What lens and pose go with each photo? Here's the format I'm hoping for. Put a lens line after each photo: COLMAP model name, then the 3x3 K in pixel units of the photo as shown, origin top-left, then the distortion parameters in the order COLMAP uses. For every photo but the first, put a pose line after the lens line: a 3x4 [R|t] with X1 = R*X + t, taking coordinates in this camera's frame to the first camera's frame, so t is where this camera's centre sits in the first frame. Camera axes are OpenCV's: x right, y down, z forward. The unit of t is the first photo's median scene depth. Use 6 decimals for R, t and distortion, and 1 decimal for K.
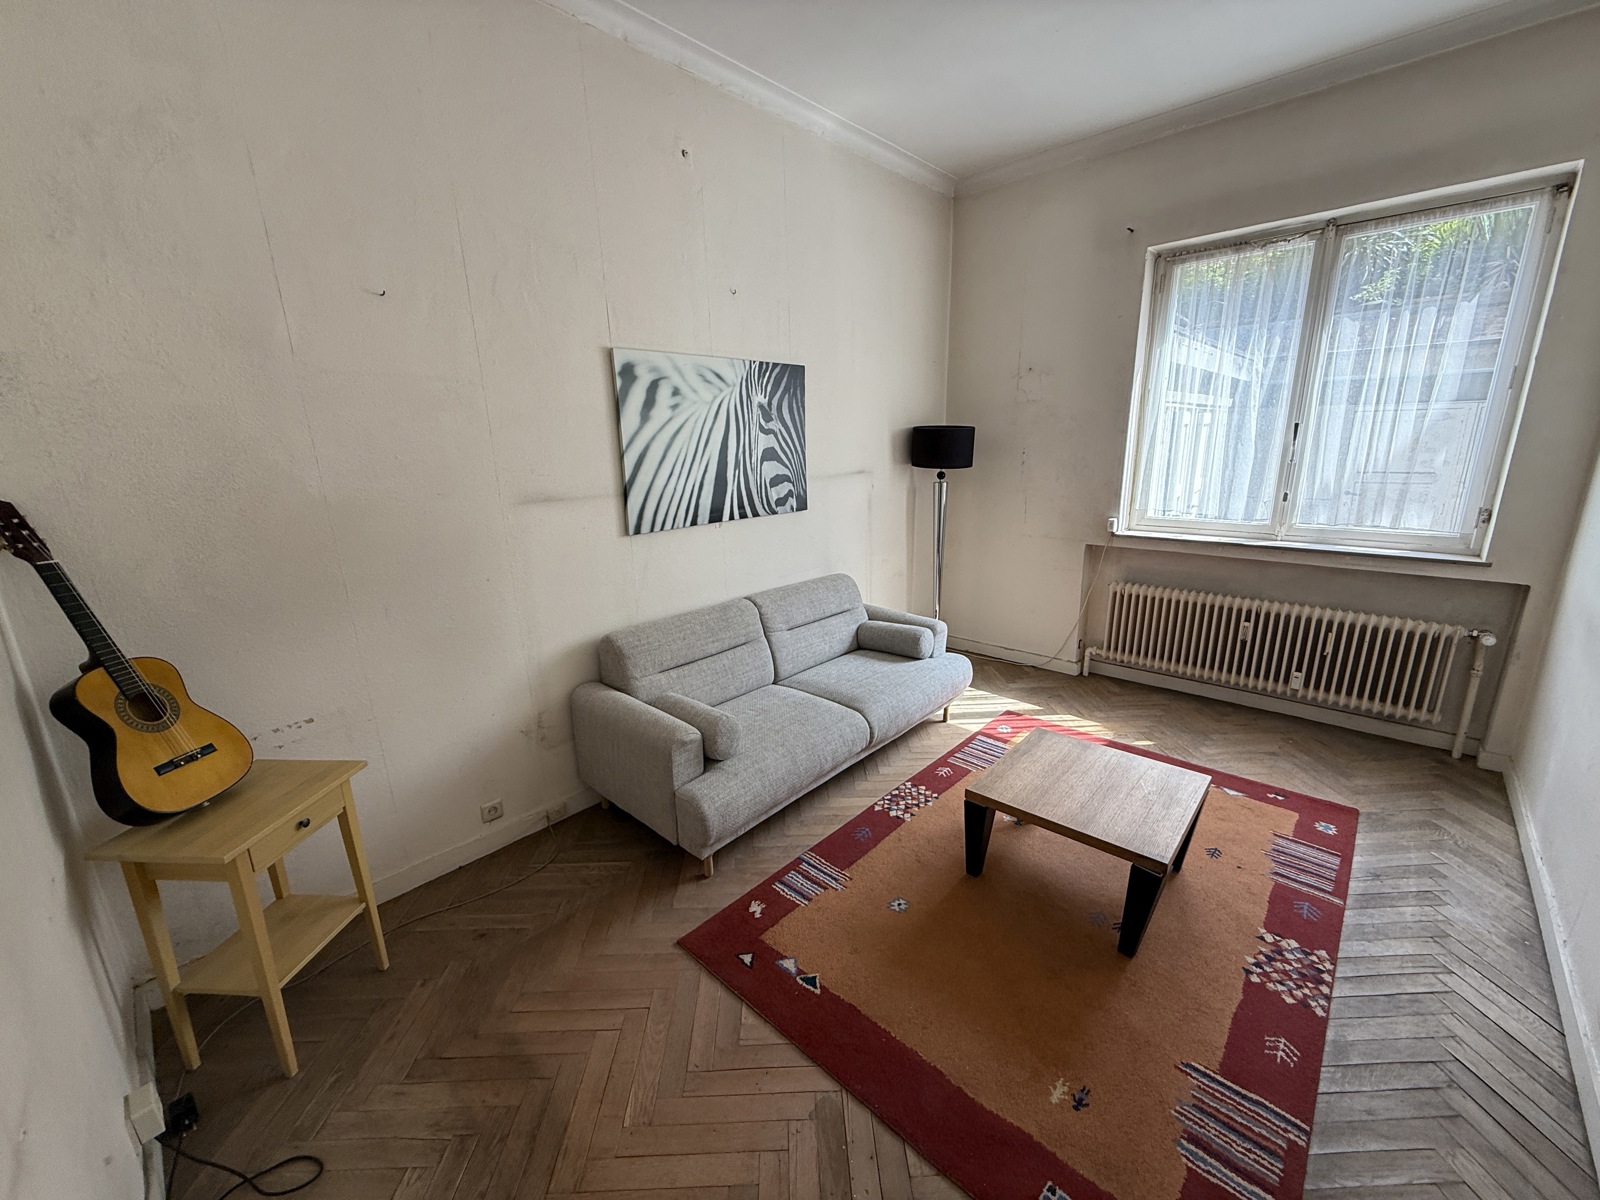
lens RADIAL K [[638.9, 0, 797.2], [0, 638.9, 600.2], [0, 0, 1]] dist [0.001452, 0.000284]
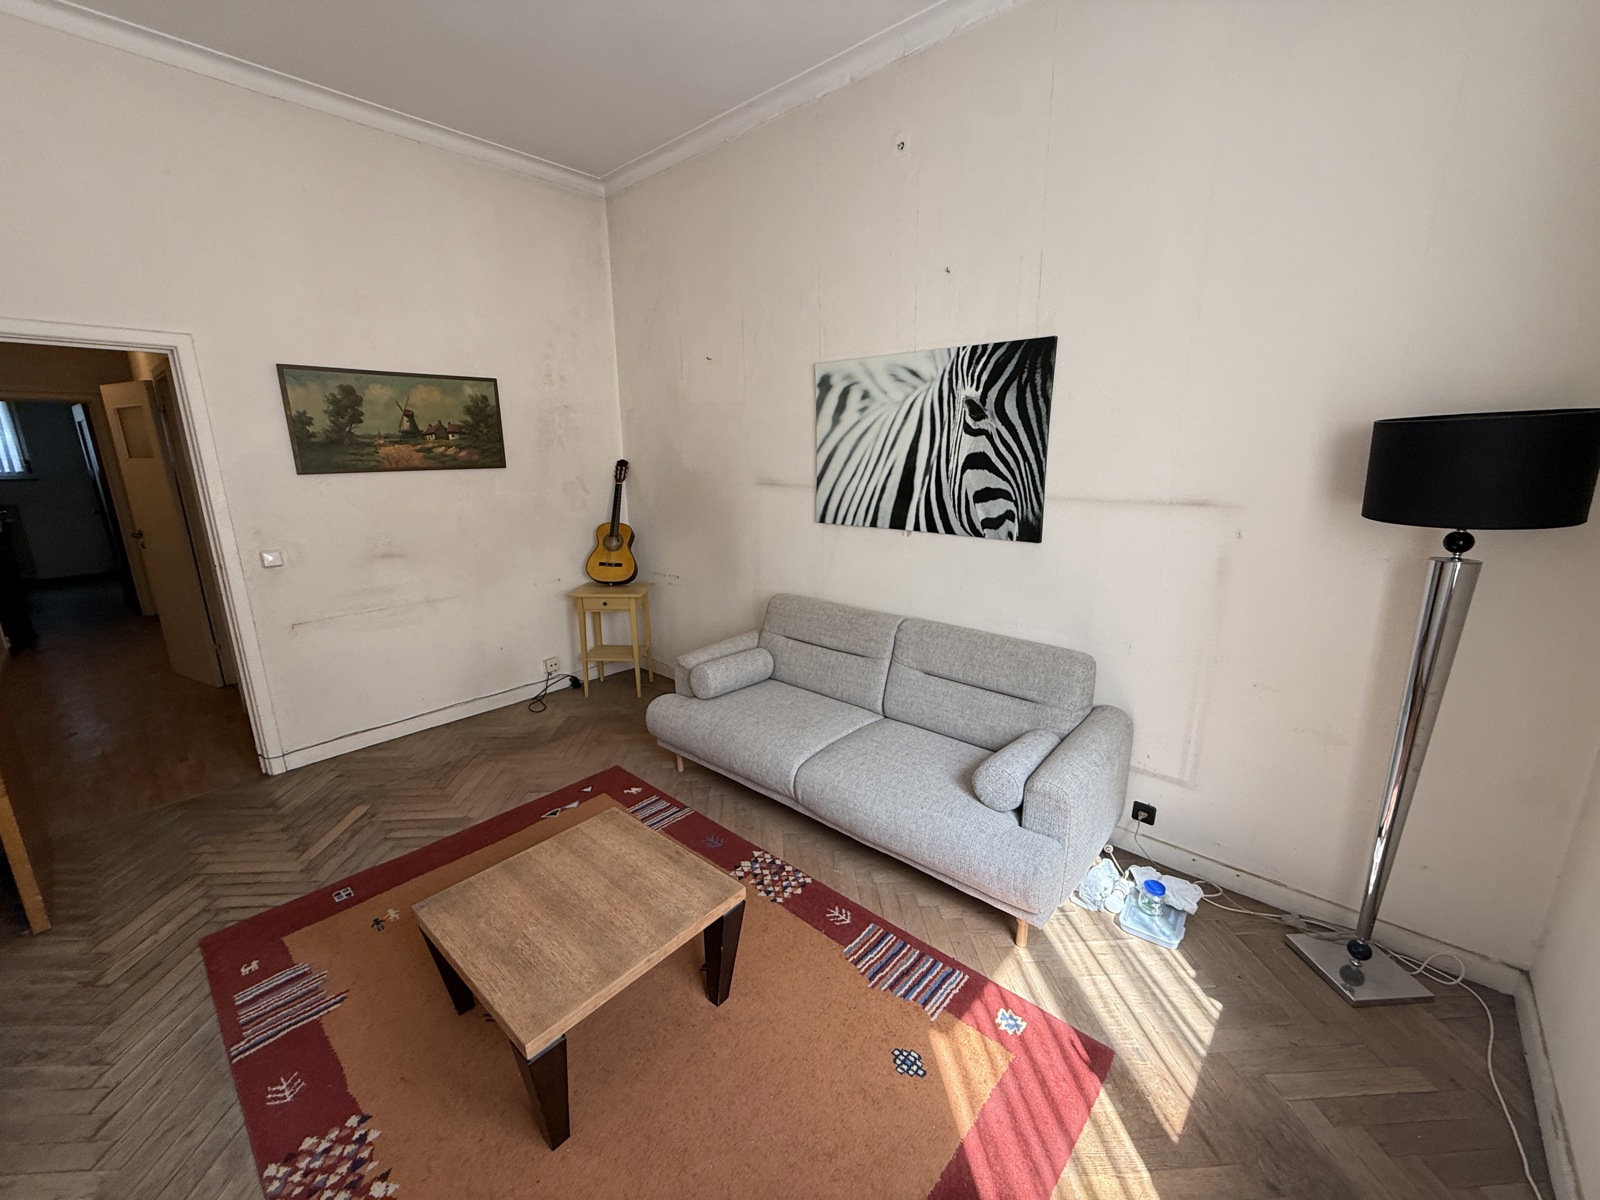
lens RADIAL K [[638.9, 0, 800.4], [0, 638.9, 598.3], [0, 0, 1]] dist [0.001452, 0.000284]
pose [[0.020385, 0.257015, -0.966192, 0.807315], [-0.238018, 0.939856, 0.244987, -0.222072], [0.971047, 0.224977, 0.080334, 0.804384]]
